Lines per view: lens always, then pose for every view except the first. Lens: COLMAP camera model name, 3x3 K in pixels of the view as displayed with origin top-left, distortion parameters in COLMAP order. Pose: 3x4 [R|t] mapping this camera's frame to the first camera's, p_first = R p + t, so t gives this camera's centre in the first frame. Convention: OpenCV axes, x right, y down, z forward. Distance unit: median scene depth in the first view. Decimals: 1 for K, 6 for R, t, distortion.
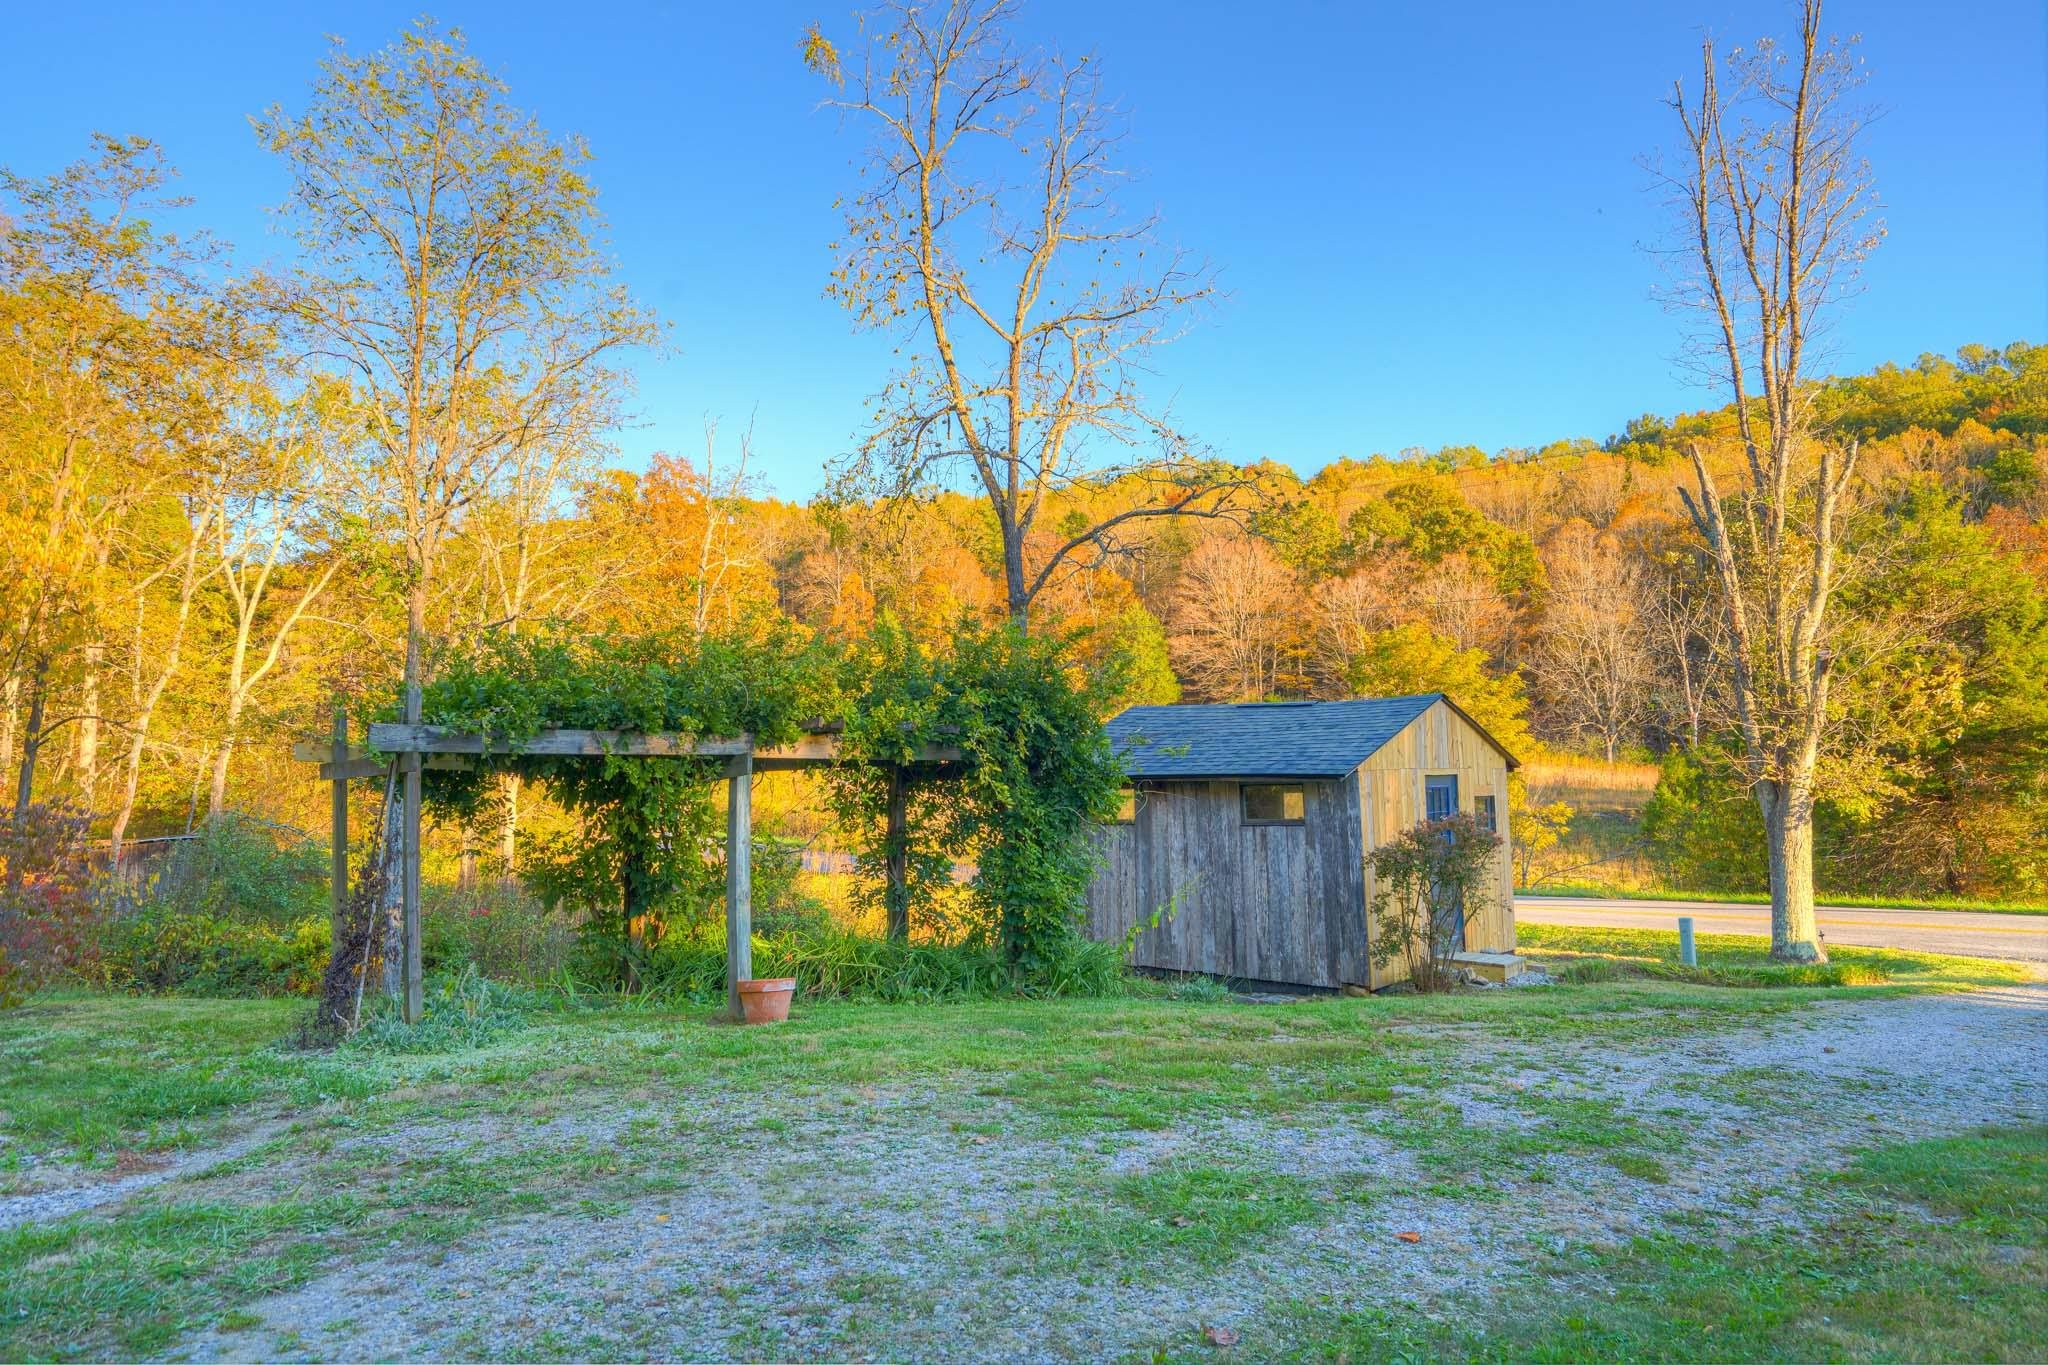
lens RADIAL K [[1239.6, 0, 1024.0], [0, 1239.6, 682.5], [0, 0, 1]] dist [0.030932, 0.000381]
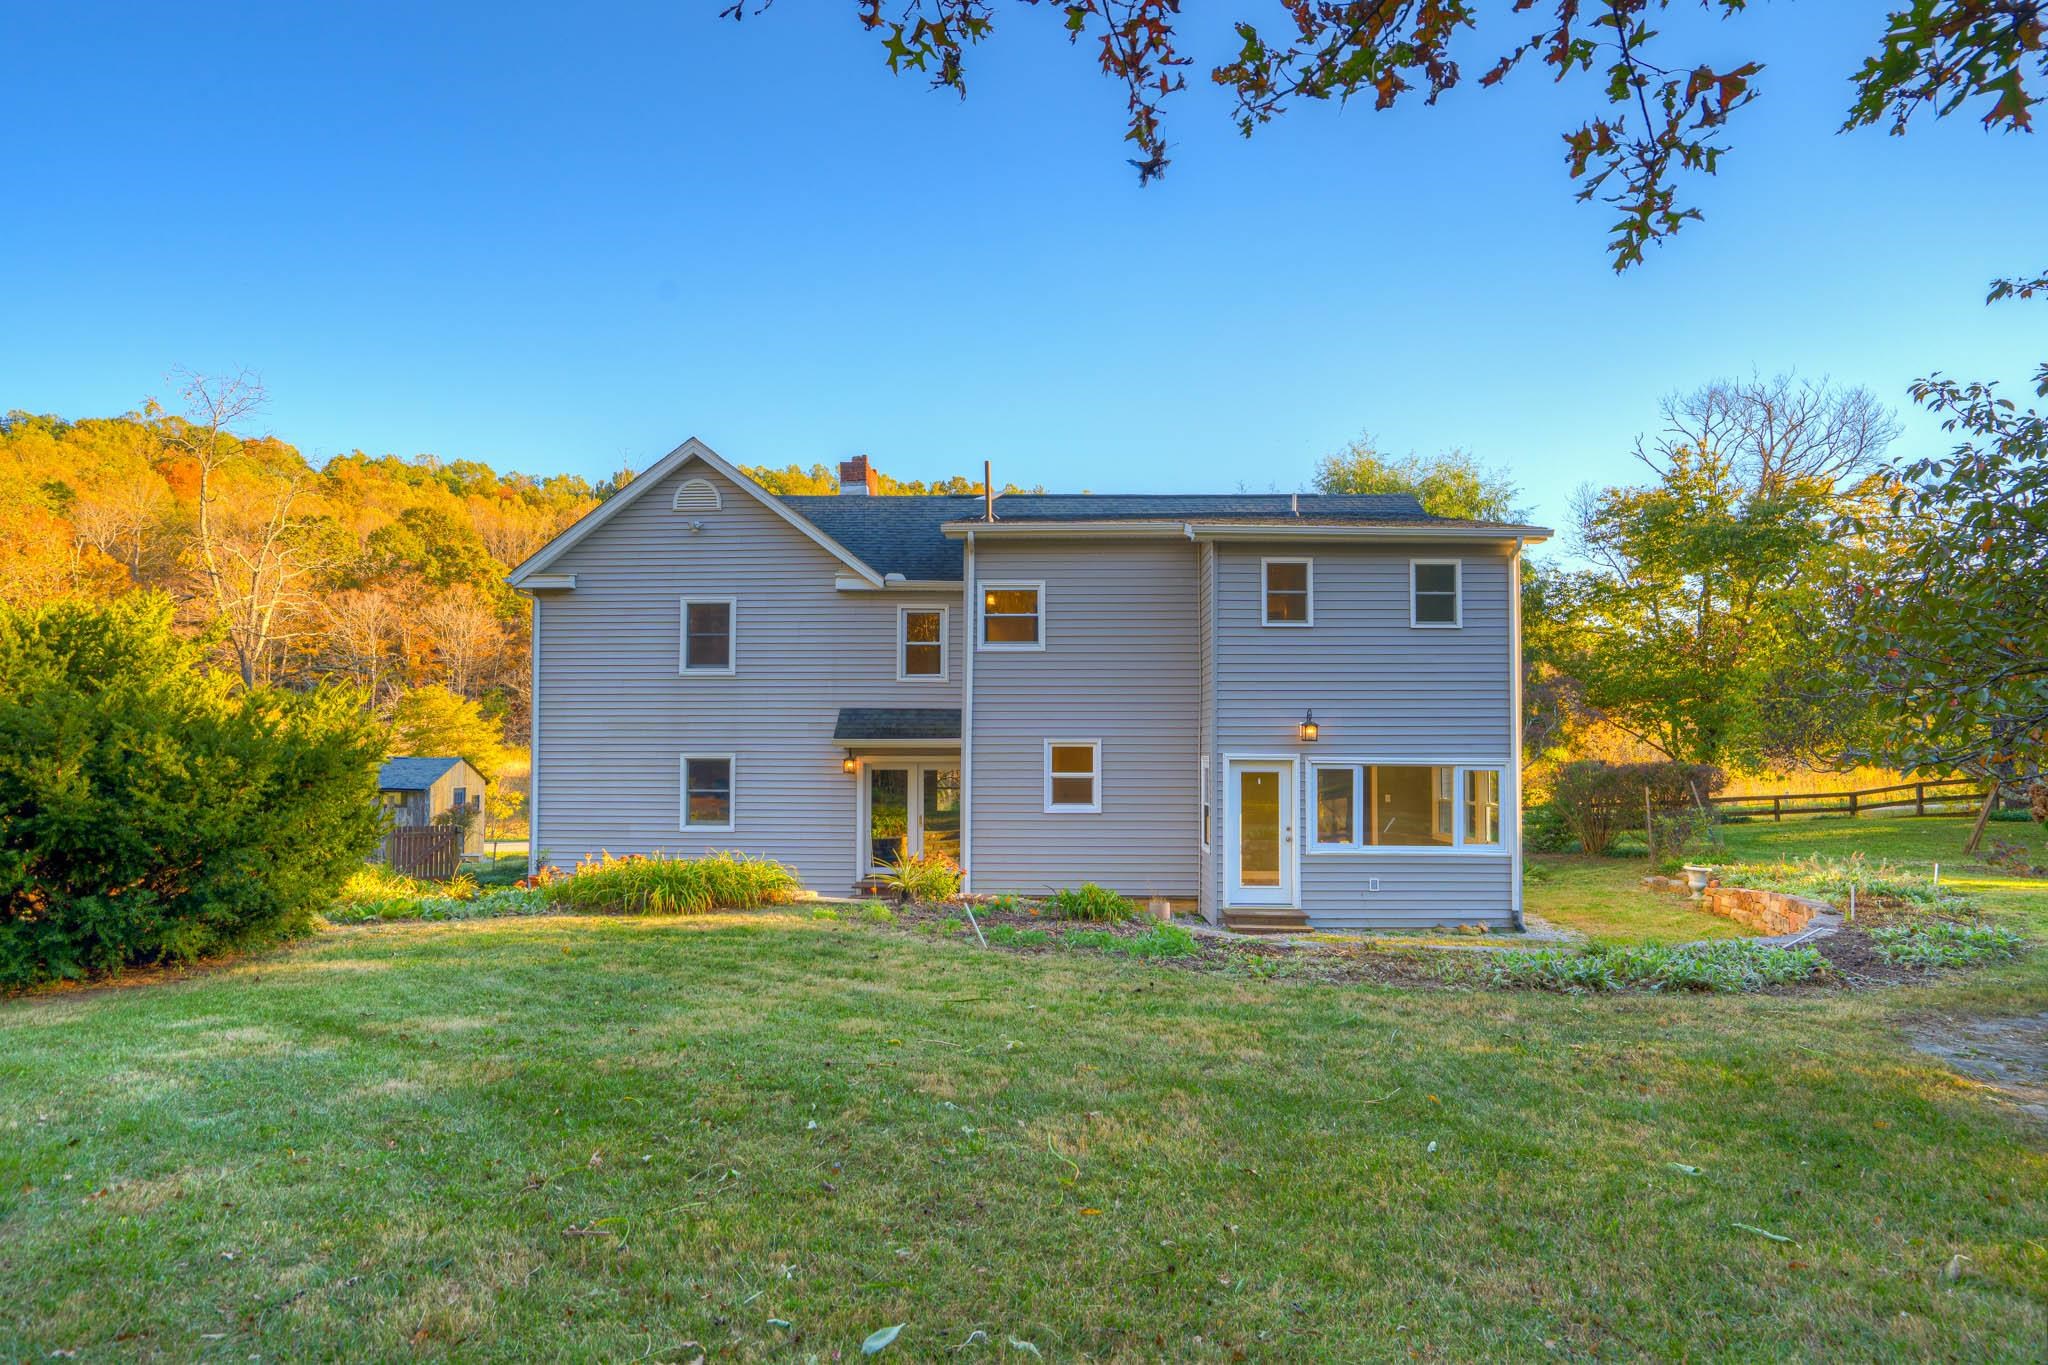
lens RADIAL K [[1159.3, 0, 1024.0], [0, 1159.3, 682.5], [0, 0, 1]] dist [0.000107, -0.000037]
pose [[0.696860, 0.069782, 0.713805, -0.075562], [-0.077698, 0.996743, -0.021589, -0.023689], [-0.712986, -0.040417, 0.700012, -0.196744]]
